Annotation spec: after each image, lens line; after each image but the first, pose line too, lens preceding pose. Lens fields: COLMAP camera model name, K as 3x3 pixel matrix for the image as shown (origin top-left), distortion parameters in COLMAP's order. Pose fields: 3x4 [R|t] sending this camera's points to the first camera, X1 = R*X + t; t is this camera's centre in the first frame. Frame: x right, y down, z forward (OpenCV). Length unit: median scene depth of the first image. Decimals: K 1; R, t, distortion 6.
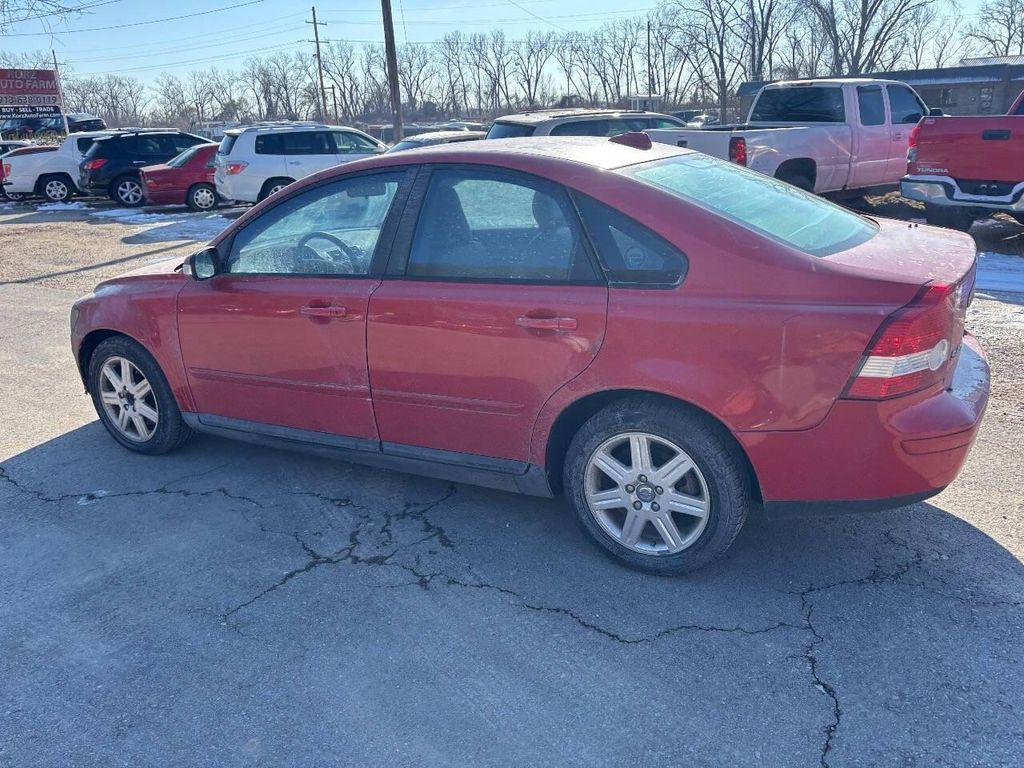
lens RADIAL K [[777.0, 0, 513.8], [0, 777.0, 388.8], [0, 0, 1]] dist [0.048160, -0.040171]
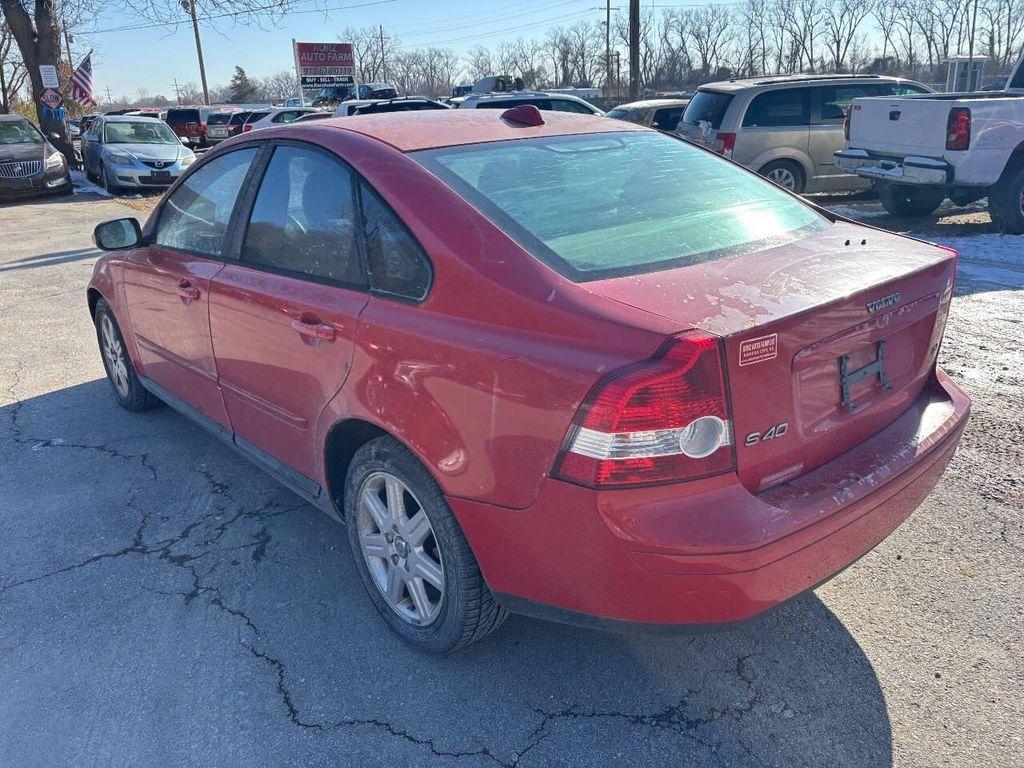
lens RADIAL K [[777.0, 0, 511.0], [0, 777.0, 382.9], [0, 0, 1]] dist [0.048160, -0.040171]
pose [[0.936651, 0.123454, -0.327785, 0.437106], [-0.113468, 0.992308, 0.049498, -0.076777], [0.331375, -0.009170, 0.943455, 0.215298]]
